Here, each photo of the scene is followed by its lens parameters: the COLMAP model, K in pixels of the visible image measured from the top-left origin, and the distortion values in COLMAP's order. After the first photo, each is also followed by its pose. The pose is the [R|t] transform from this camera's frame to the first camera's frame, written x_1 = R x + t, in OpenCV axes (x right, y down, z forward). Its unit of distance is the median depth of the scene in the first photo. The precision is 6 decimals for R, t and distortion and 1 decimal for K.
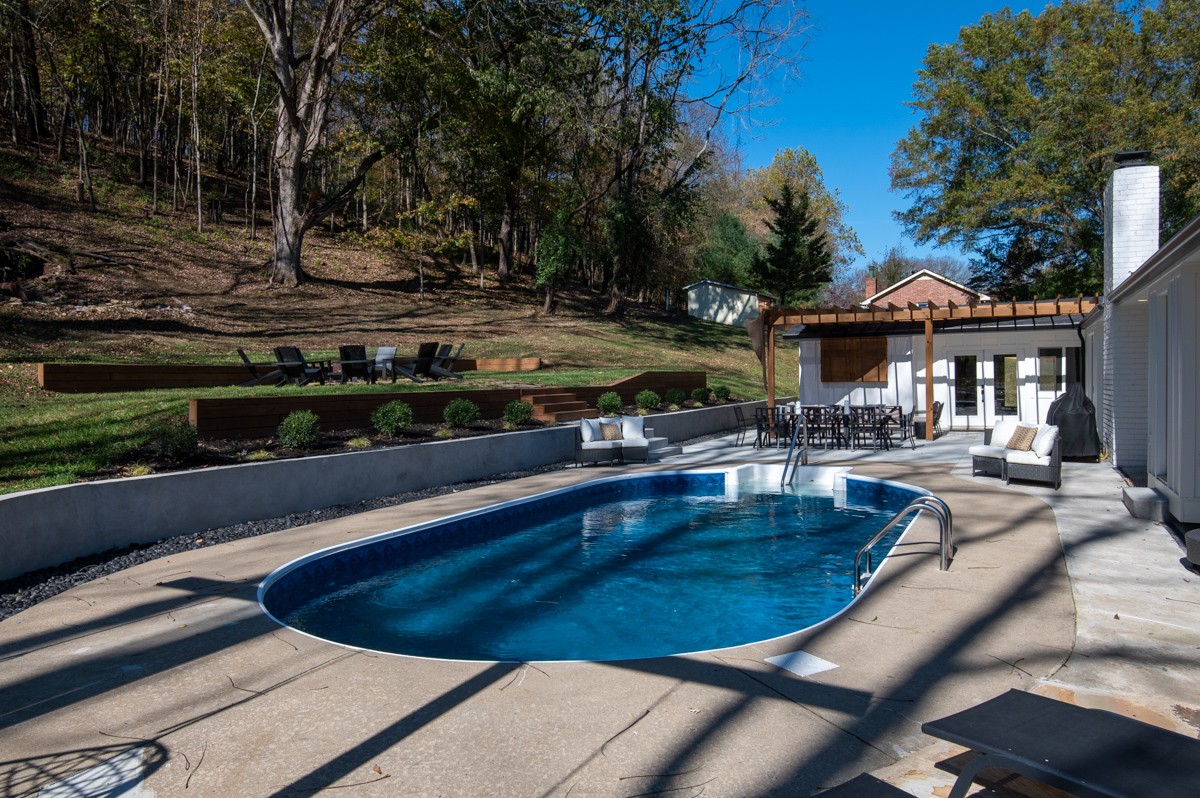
lens RADIAL K [[827.0, 0, 568.0], [0, 827.0, 393.4], [0, 0, 1]] dist [-0.004338, -0.002439]
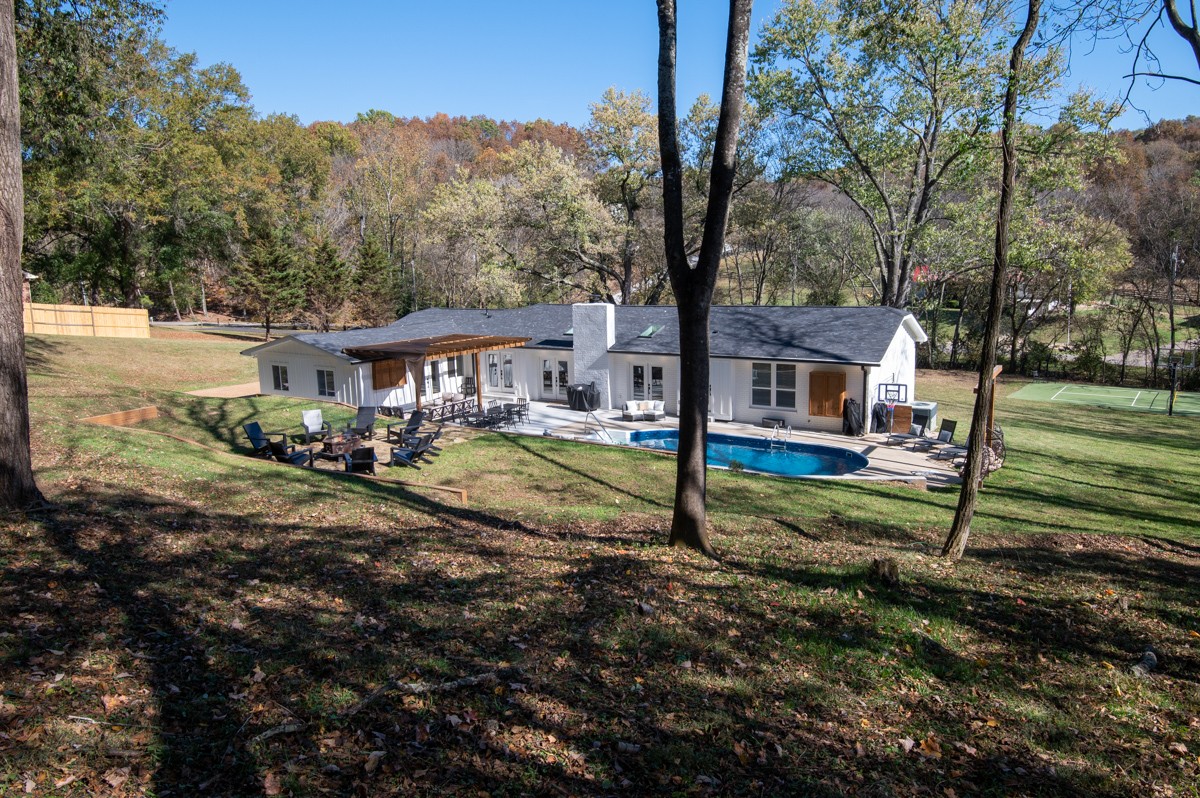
lens RADIAL K [[674.6, 0, 604.3], [0, 674.6, 396.6], [0, 0, 1]] dist [-0.009346, -0.001422]
pose [[0.100853, -0.166608, 0.980852, -0.942881], [0.051095, 0.985445, 0.162135, -0.194735], [-0.993588, 0.033765, 0.107898, 0.446416]]
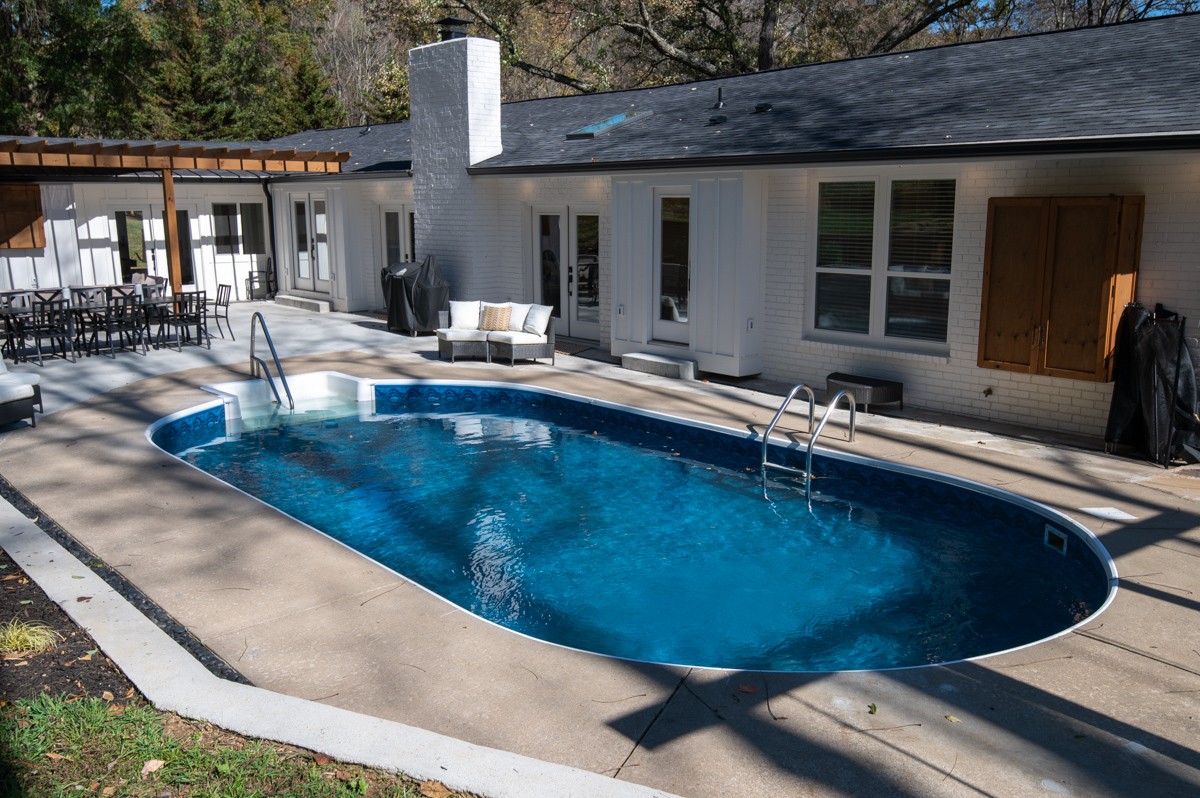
lens RADIAL K [[1027.3, 0, 596.7], [0, 1027.3, 400.2], [0, 0, 1]] dist [0.044483, -0.003446]
pose [[0.379482, -0.166116, 0.910164, -0.278477], [0.019875, 0.984986, 0.171486, -0.029299], [-0.924986, -0.046986, 0.377086, 0.211388]]
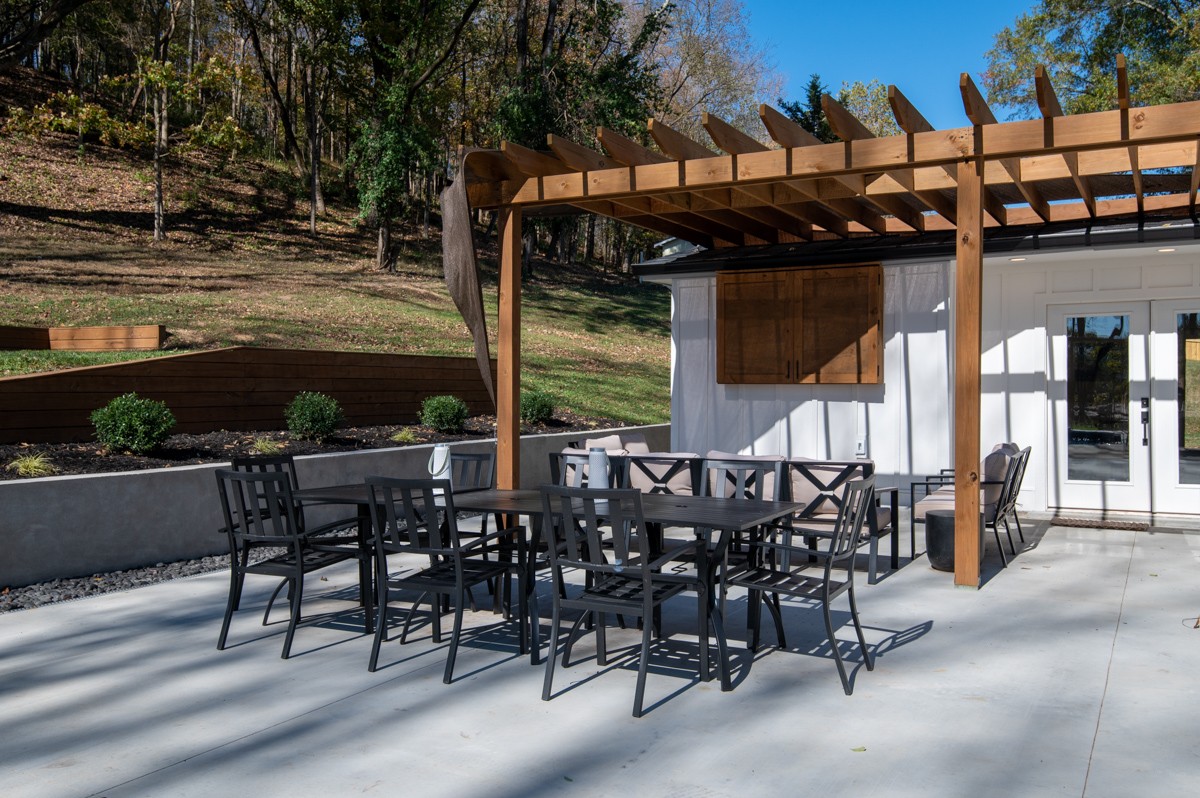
lens RADIAL K [[1027.3, 0, 600.5], [0, 1027.3, 390.3], [0, 0, 1]] dist [0.044483, -0.003446]
pose [[0.999887, 0.014979, 0.001476, 0.261907], [-0.014953, 0.999761, -0.015963, -0.002545], [-0.001715, 0.015939, 0.999872, 0.543416]]
